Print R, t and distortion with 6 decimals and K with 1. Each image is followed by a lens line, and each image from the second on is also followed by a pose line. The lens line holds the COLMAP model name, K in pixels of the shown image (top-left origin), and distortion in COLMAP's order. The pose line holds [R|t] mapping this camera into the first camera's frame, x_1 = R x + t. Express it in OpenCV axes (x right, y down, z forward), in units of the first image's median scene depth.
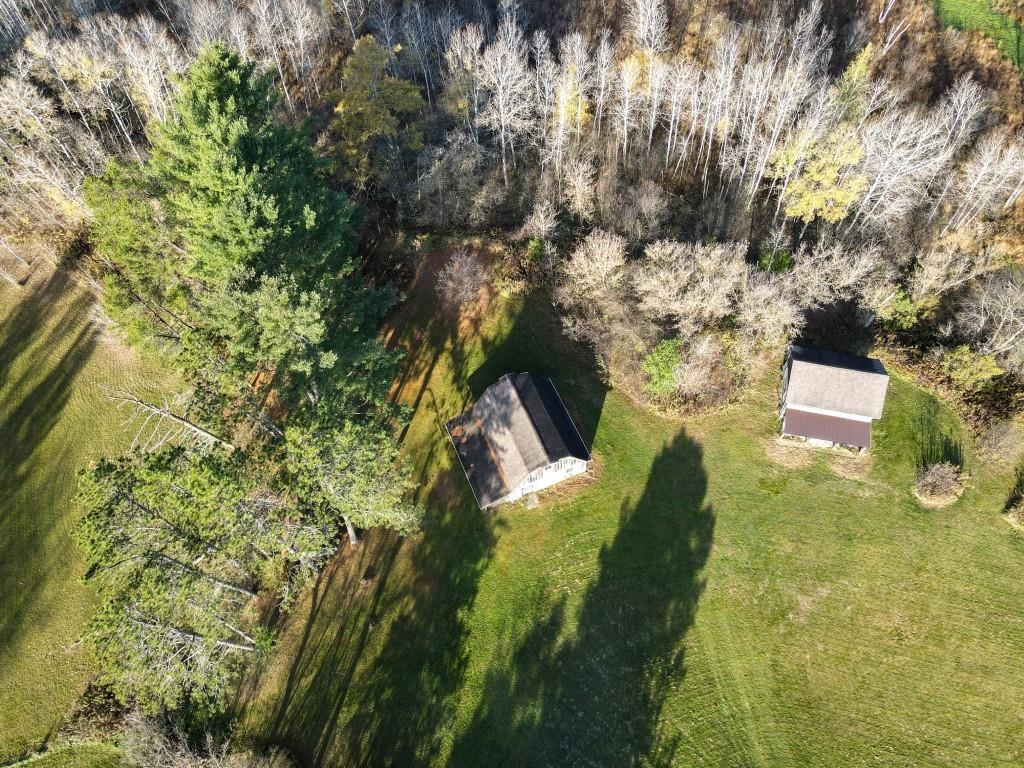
lens RADIAL K [[735.5, 0, 474.5], [0, 735.5, 384.7], [0, 0, 1]] dist [0.008195, 0.005826]
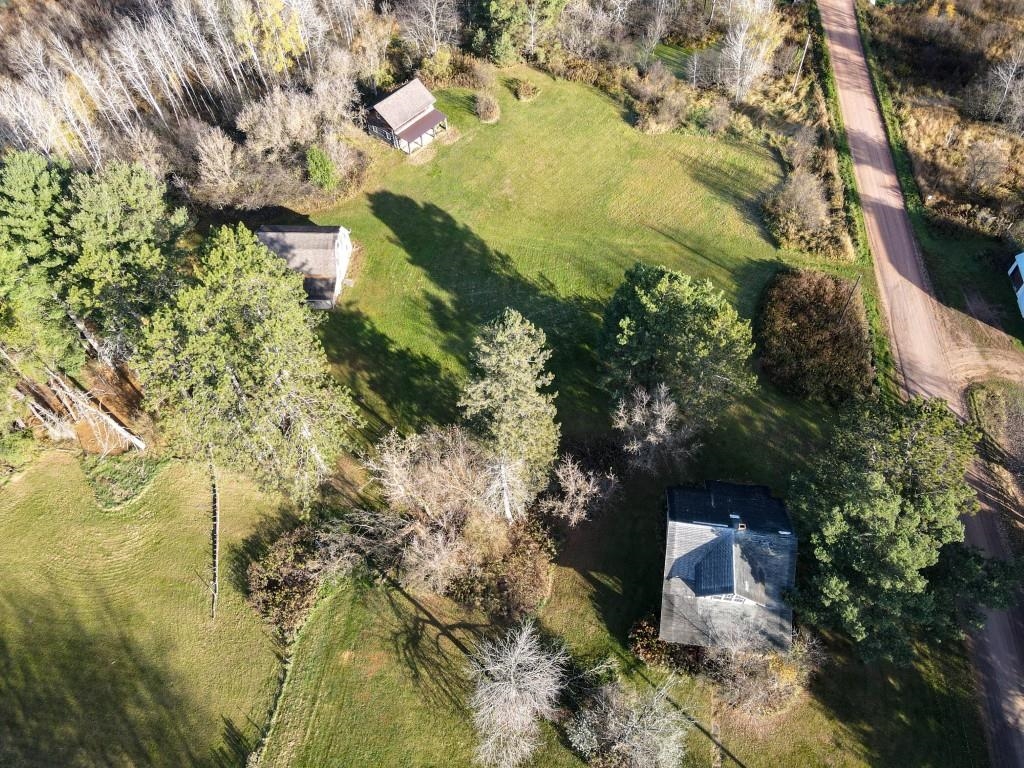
lens RADIAL K [[735.5, 0, 474.5], [0, 735.5, 384.7], [0, 0, 1]] dist [0.008195, 0.005826]
pose [[0.476934, -0.704675, 0.525325, -0.643962], [0.774596, 0.619436, 0.127672, 0.288786], [-0.415372, 0.346023, 0.841269, -0.103866]]
